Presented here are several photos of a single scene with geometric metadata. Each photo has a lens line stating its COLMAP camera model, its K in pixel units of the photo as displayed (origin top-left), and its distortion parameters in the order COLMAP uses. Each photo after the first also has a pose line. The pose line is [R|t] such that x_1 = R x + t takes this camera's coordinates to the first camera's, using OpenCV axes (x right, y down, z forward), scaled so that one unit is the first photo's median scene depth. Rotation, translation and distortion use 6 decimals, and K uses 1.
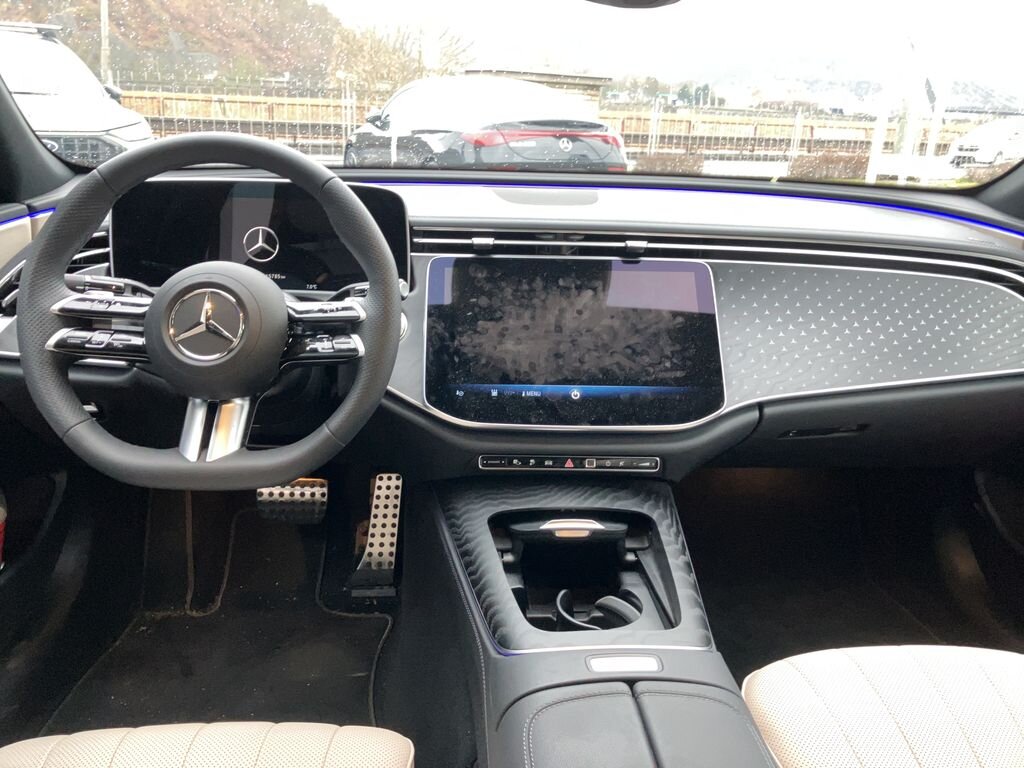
lens RADIAL K [[828.6, 0, 513.1], [0, 828.6, 371.8], [0, 0, 1]] dist [-0.000127, 0.005492]
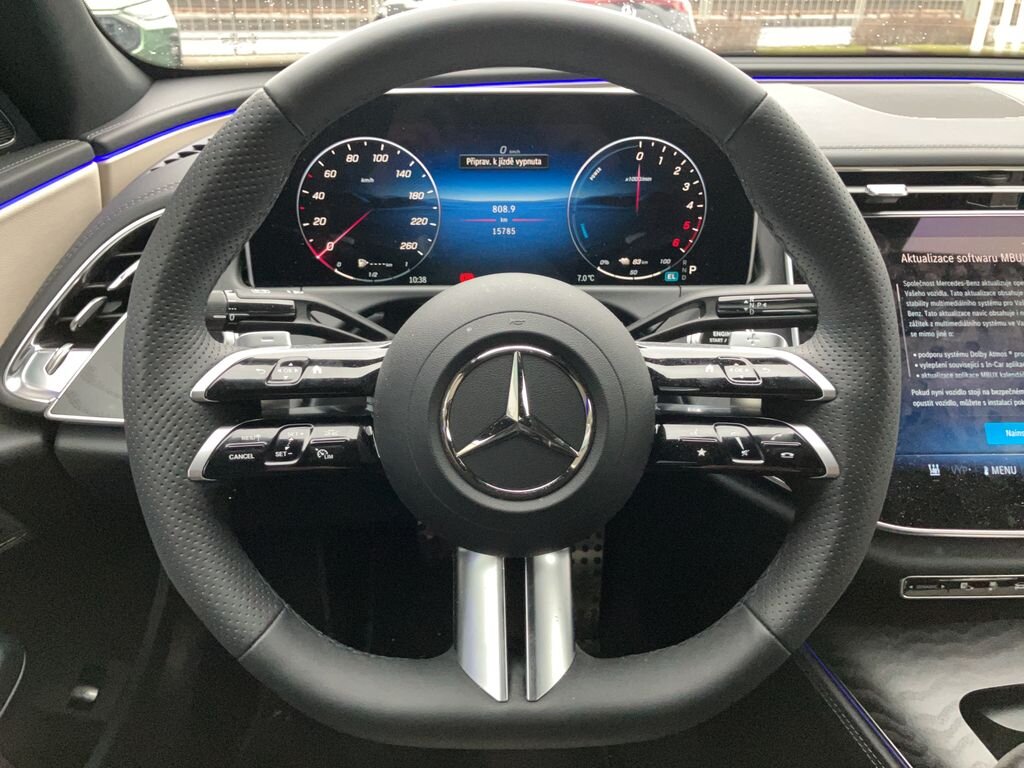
lens RADIAL K [[841.8, 0, 512.0], [0, 841.8, 384.0], [0, 0, 1]] dist [0.065469, -0.107670]
pose [[0.999082, -0.011077, -0.041386, -0.287768], [0.016790, 0.989961, 0.140342, -0.119715], [0.039416, -0.140908, 0.989238, 0.426507]]
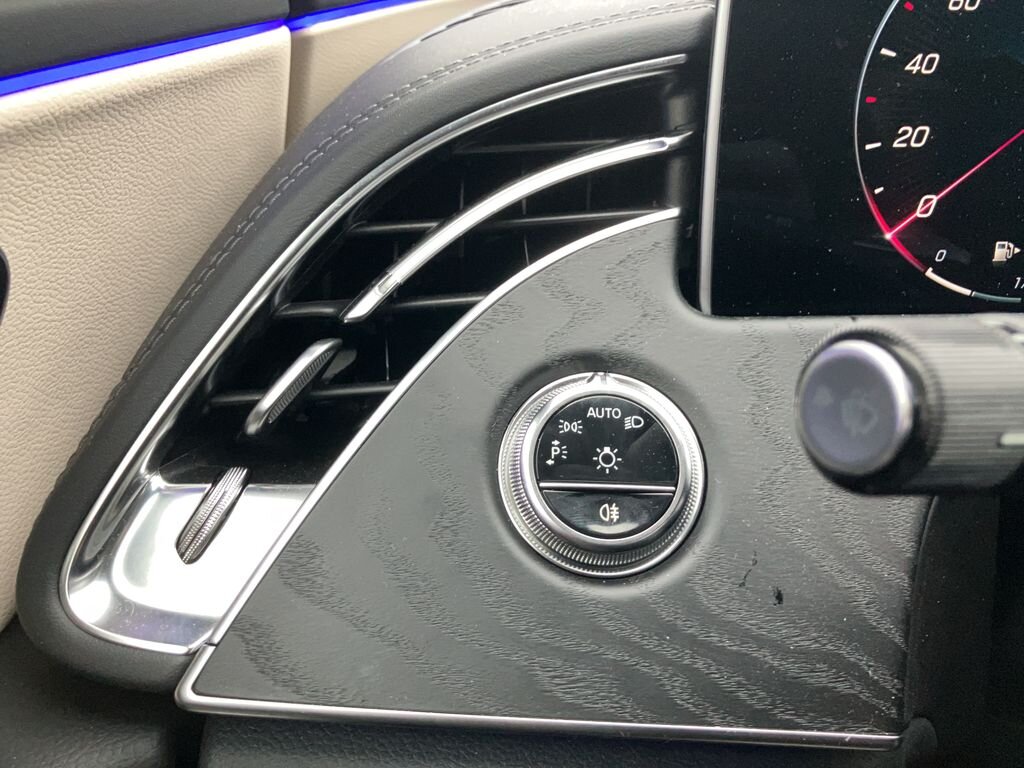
lens RADIAL K [[841.8, 0, 512.0], [0, 841.8, 384.0], [0, 0, 1]] dist [0.065469, -0.107670]
pose [[0.996580, -0.007134, -0.082321, -0.533594], [0.013843, 0.996600, 0.081224, -0.107329], [0.081462, -0.082085, 0.993290, 0.799126]]
